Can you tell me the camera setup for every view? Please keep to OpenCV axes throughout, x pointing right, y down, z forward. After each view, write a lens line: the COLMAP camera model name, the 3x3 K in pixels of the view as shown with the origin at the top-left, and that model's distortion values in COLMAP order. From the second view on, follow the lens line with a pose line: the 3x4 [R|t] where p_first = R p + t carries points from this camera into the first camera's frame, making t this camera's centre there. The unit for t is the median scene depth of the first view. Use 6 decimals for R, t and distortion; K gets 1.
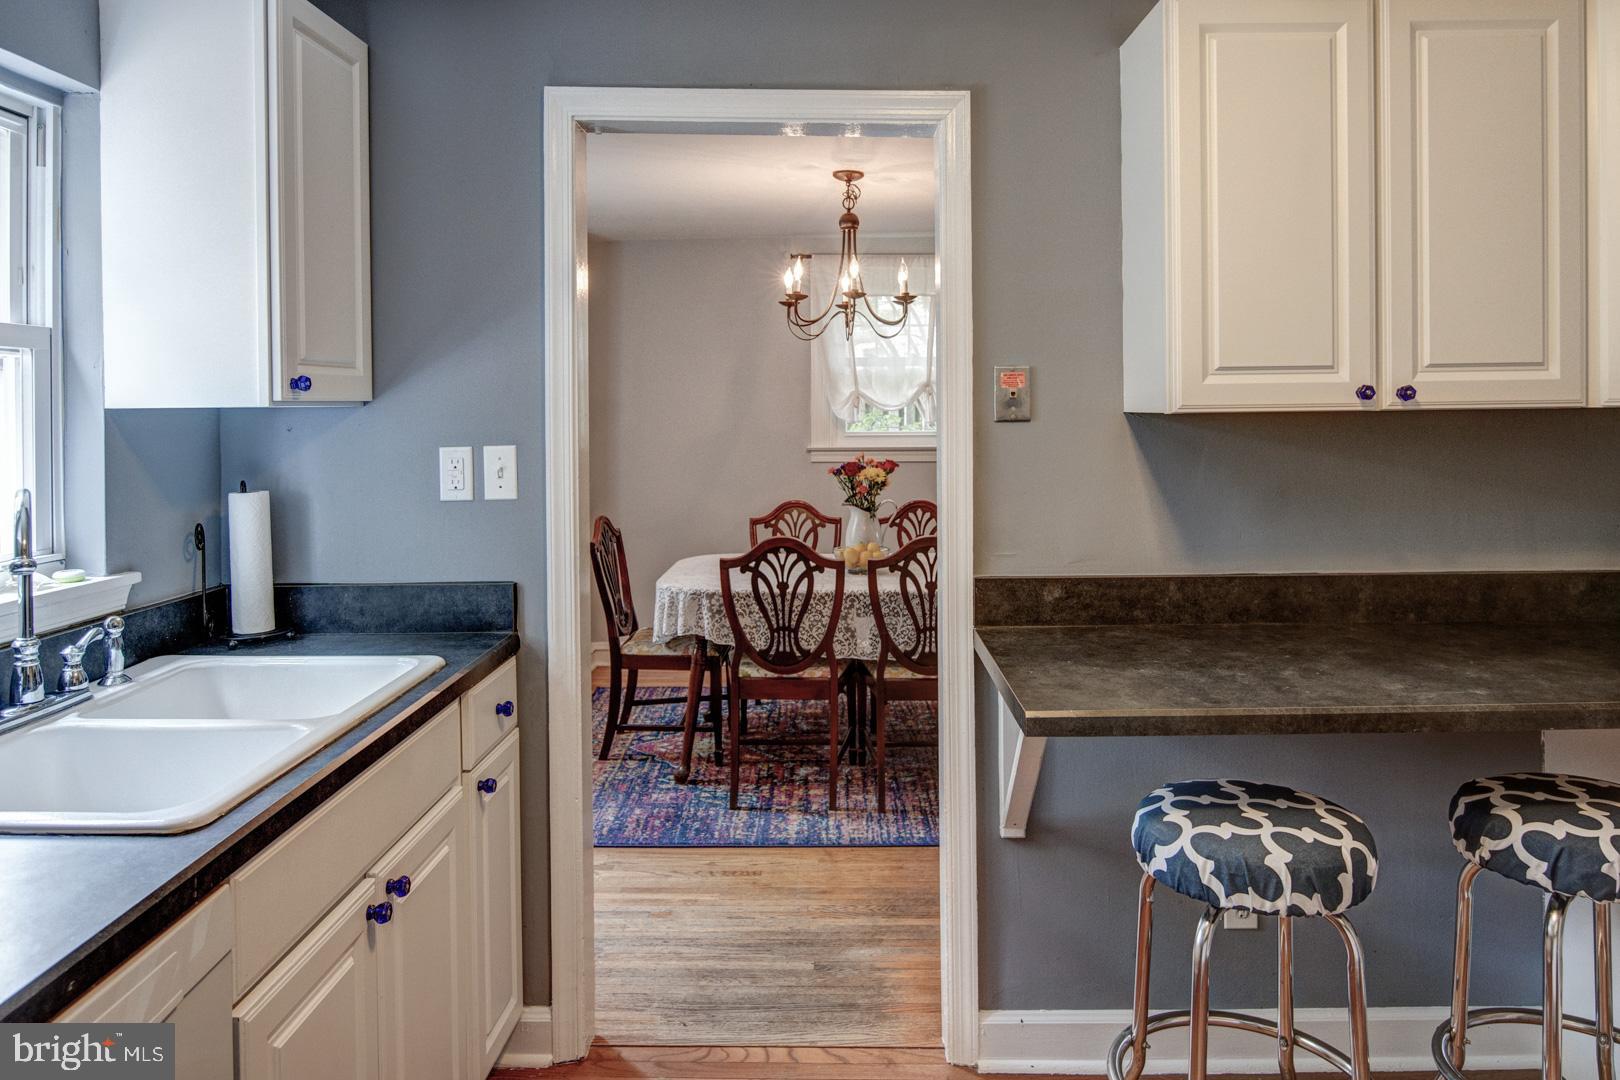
lens RADIAL K [[1088.4, 0, 782.7], [0, 1088.4, 412.7], [0, 0, 1]] dist [-0.021012, 0.002253]
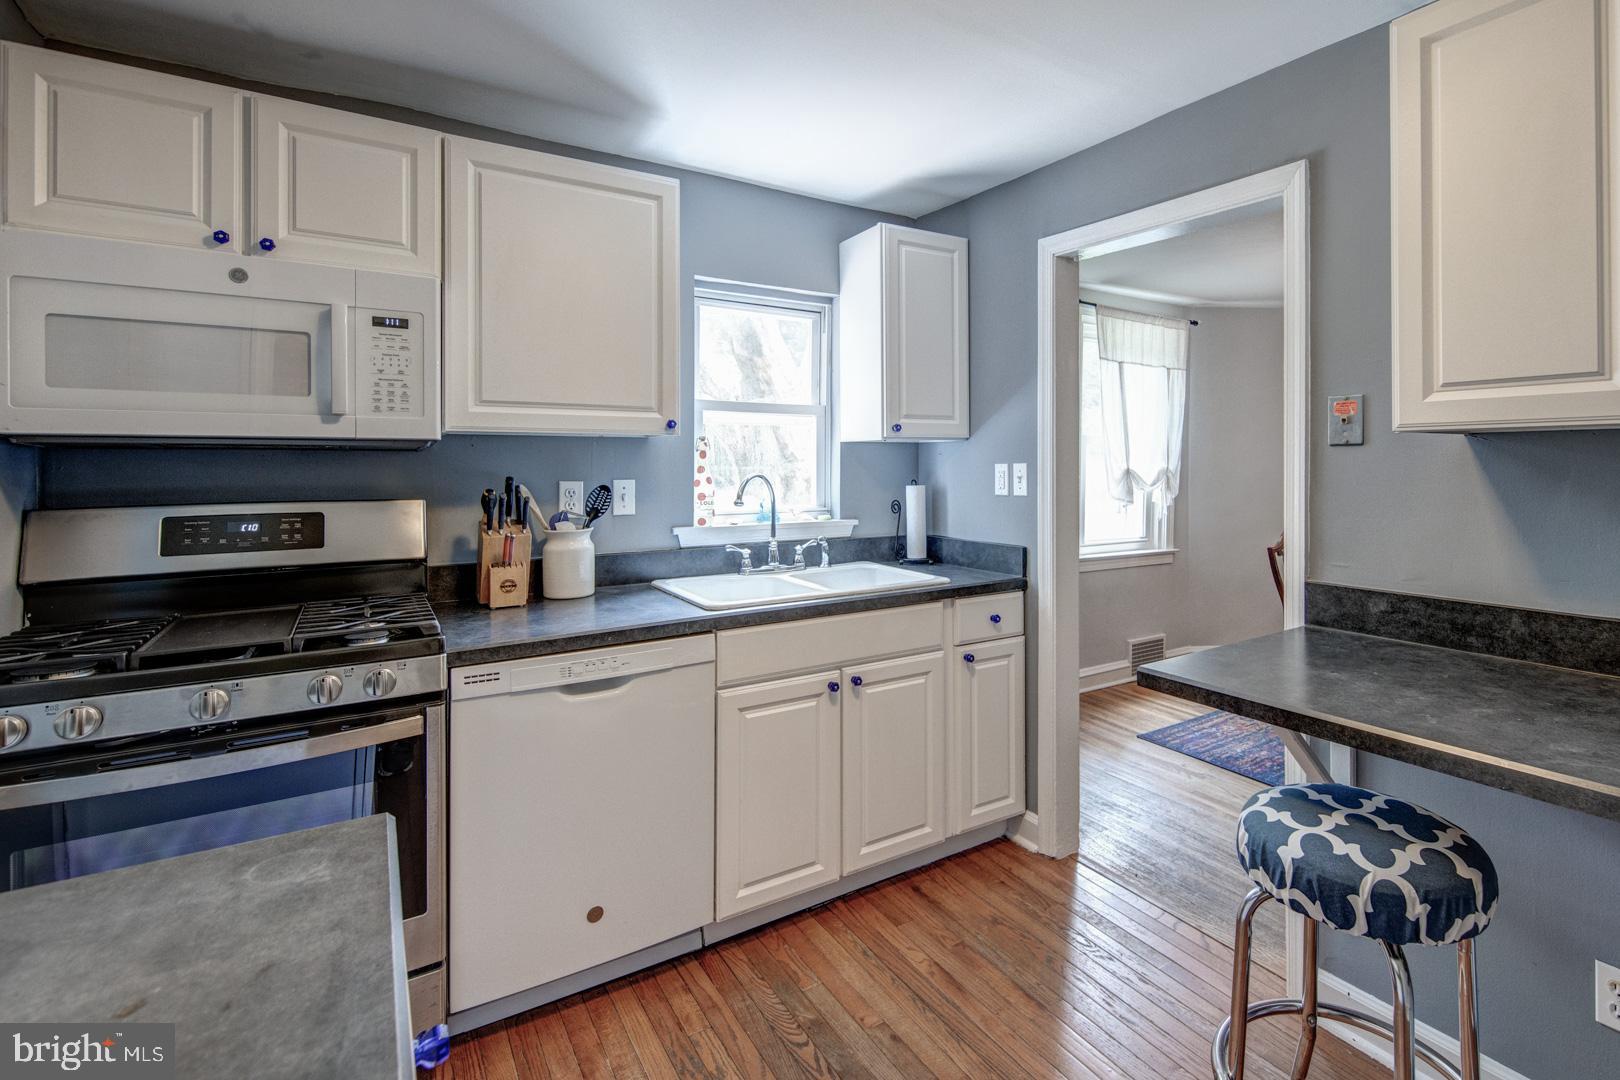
lens RADIAL K [[743.6, 0, 879.7], [0, 743.6, 458.5], [0, 0, 1]] dist [0.000504, -0.003752]
pose [[0.584776, 0.005075, -0.811179, 0.553510], [-0.004255, 0.999986, 0.003188, 0.021322], [0.811184, 0.001588, 0.584789, 0.175566]]
